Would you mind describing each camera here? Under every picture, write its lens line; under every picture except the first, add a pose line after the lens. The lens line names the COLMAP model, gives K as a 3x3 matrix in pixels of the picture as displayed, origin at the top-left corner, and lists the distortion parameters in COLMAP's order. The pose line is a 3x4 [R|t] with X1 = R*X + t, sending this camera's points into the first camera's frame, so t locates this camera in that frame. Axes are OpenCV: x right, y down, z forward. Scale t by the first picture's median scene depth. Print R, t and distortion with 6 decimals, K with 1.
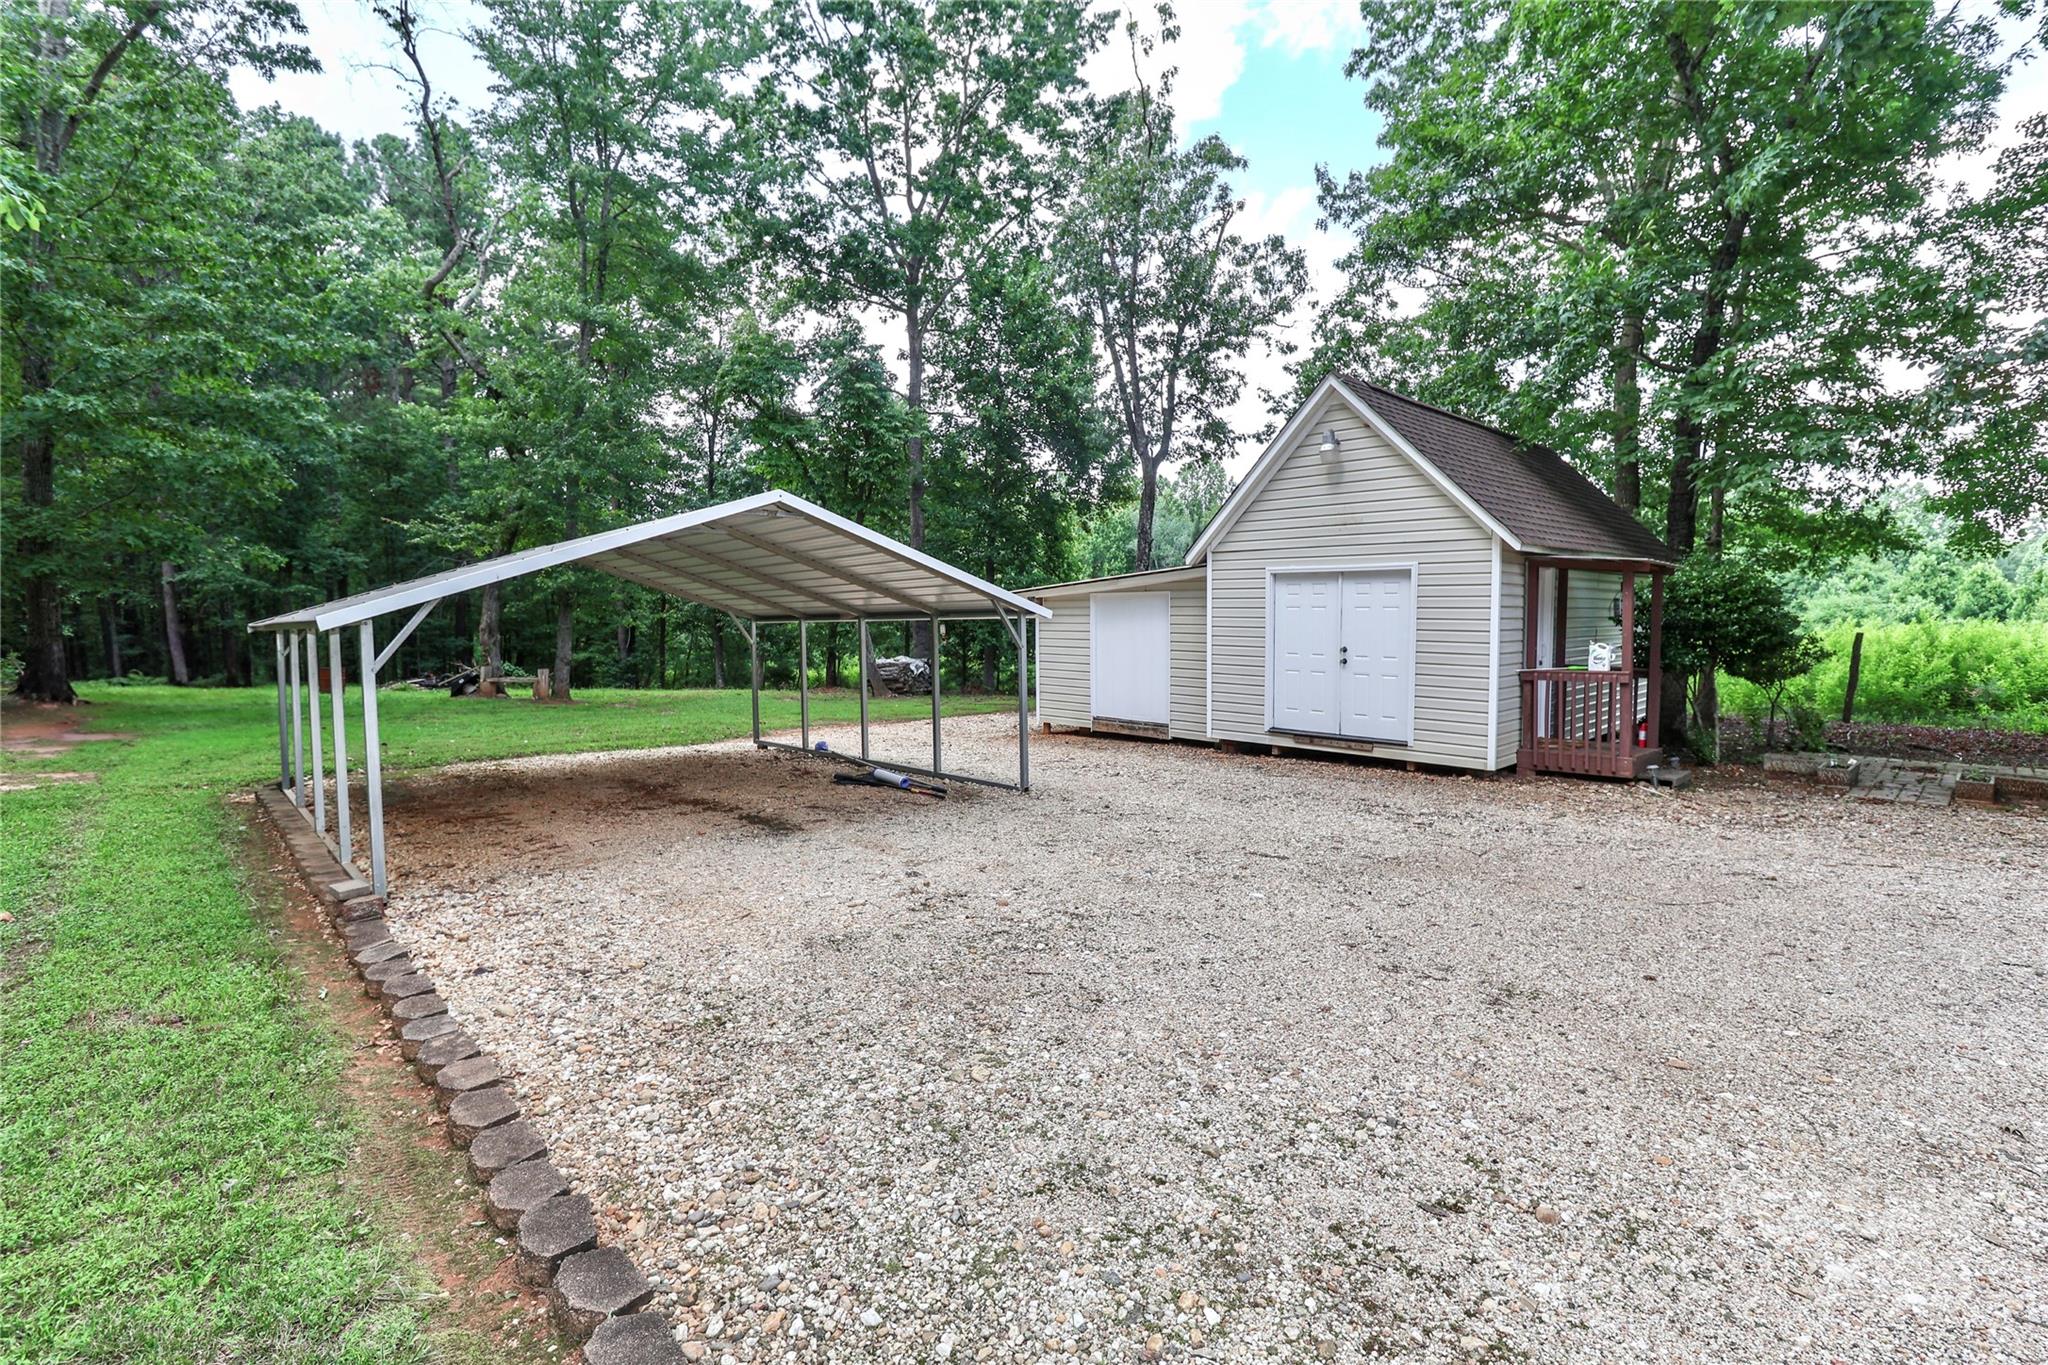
lens RADIAL K [[988.0, 0, 1023.7], [0, 988.0, 679.1], [0, 0, 1]] dist [0.002276, -0.003534]
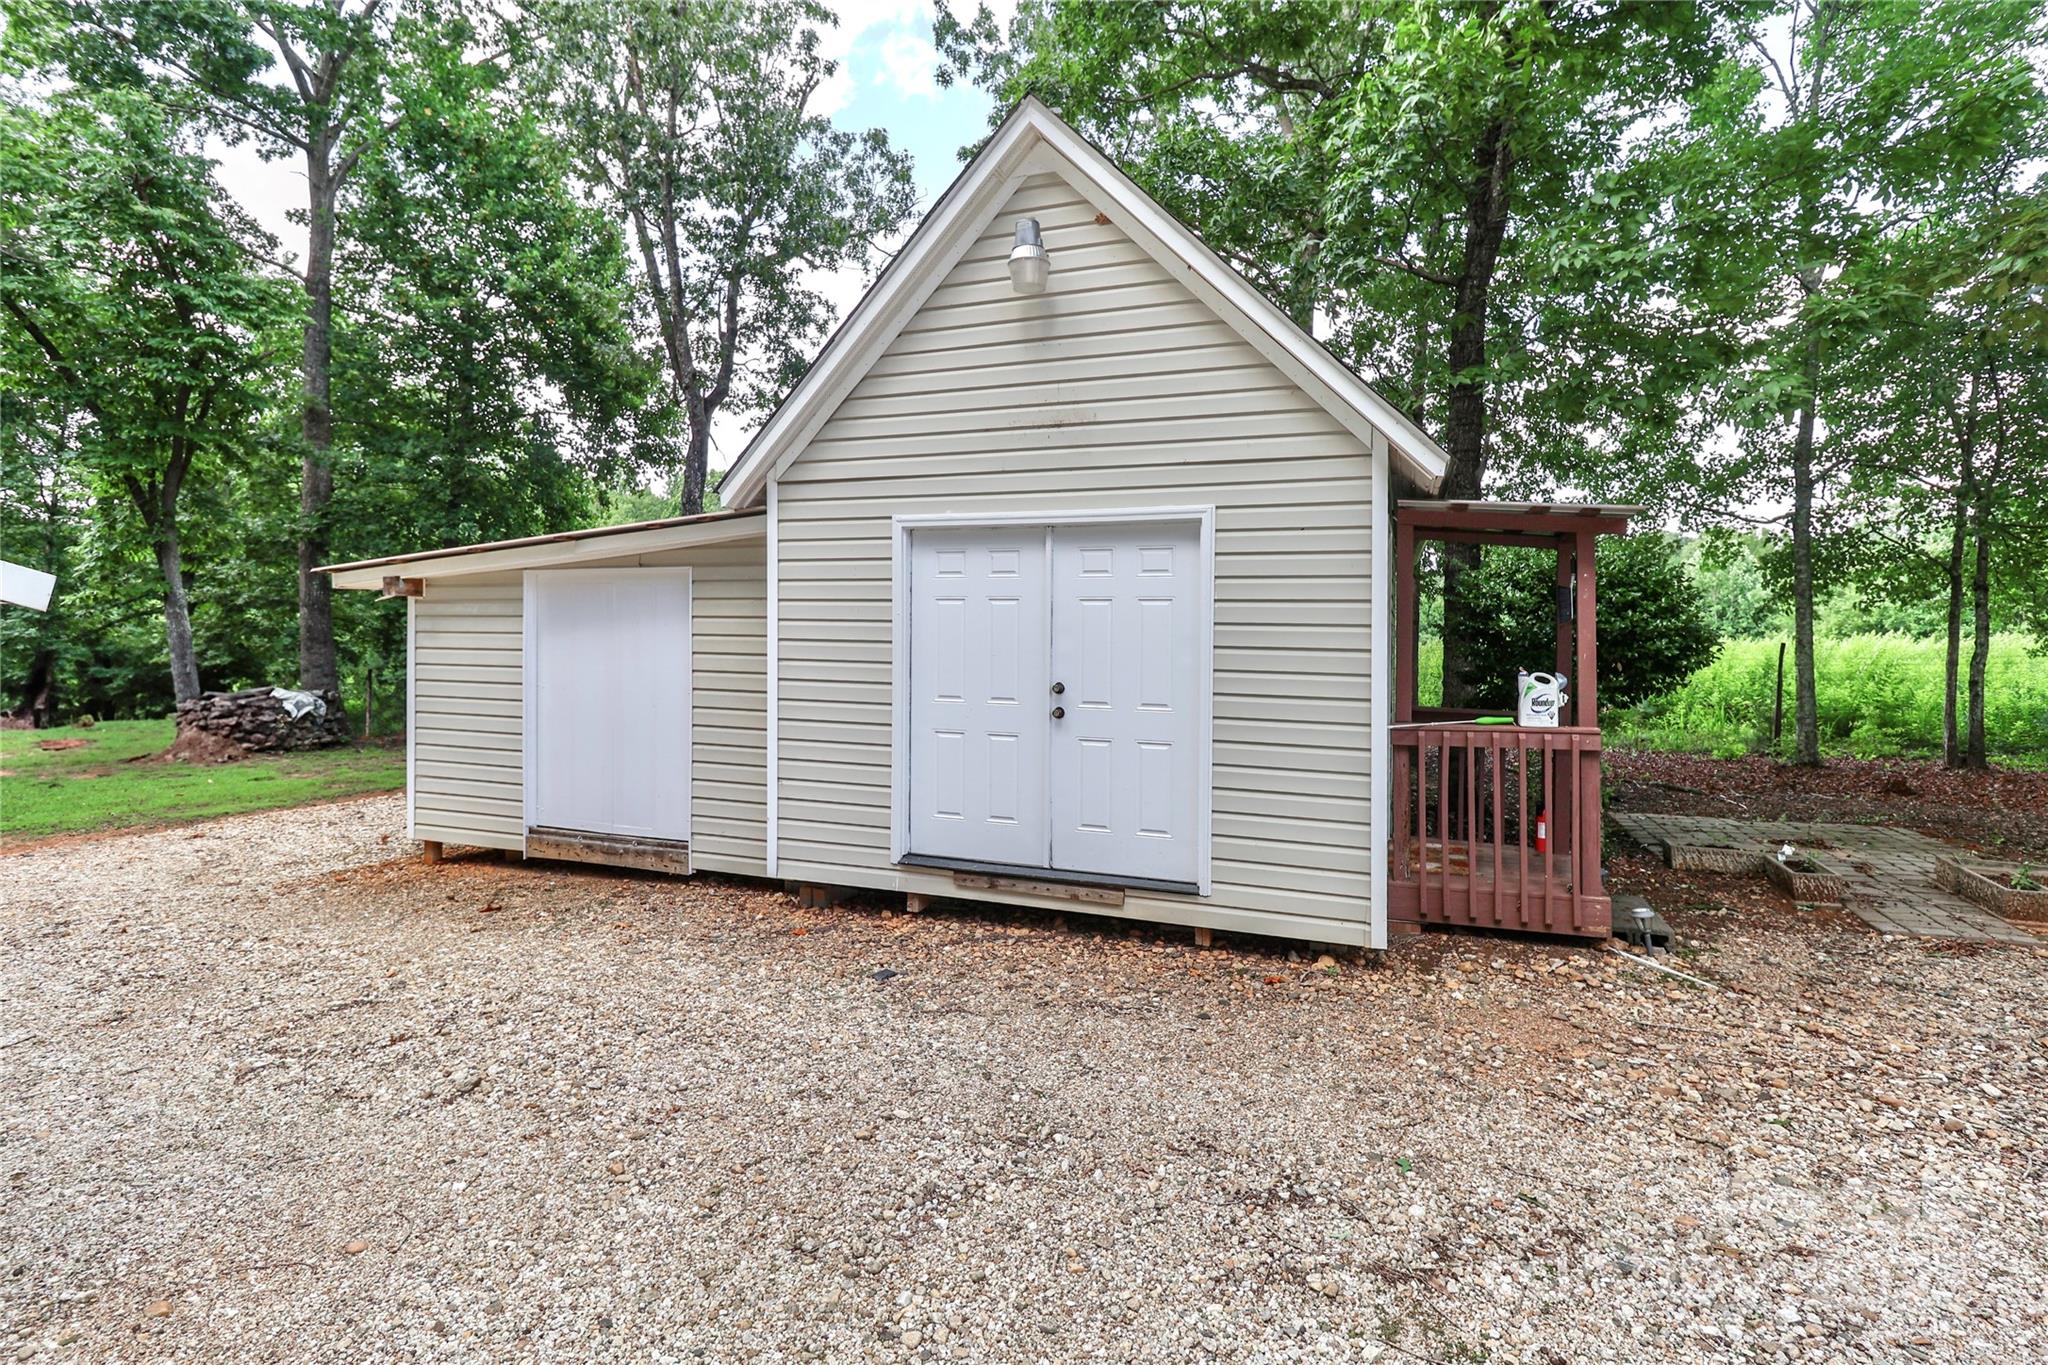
lens RADIAL K [[988.0, 0, 1078.2], [0, 988.0, 620.5], [0, 0, 1]] dist [0.002276, -0.003534]
pose [[0.894688, 0.011001, 0.446556, 0.060146], [0.021925, 0.997410, -0.068497, -0.014963], [-0.446153, 0.071075, 0.892130, 0.285661]]
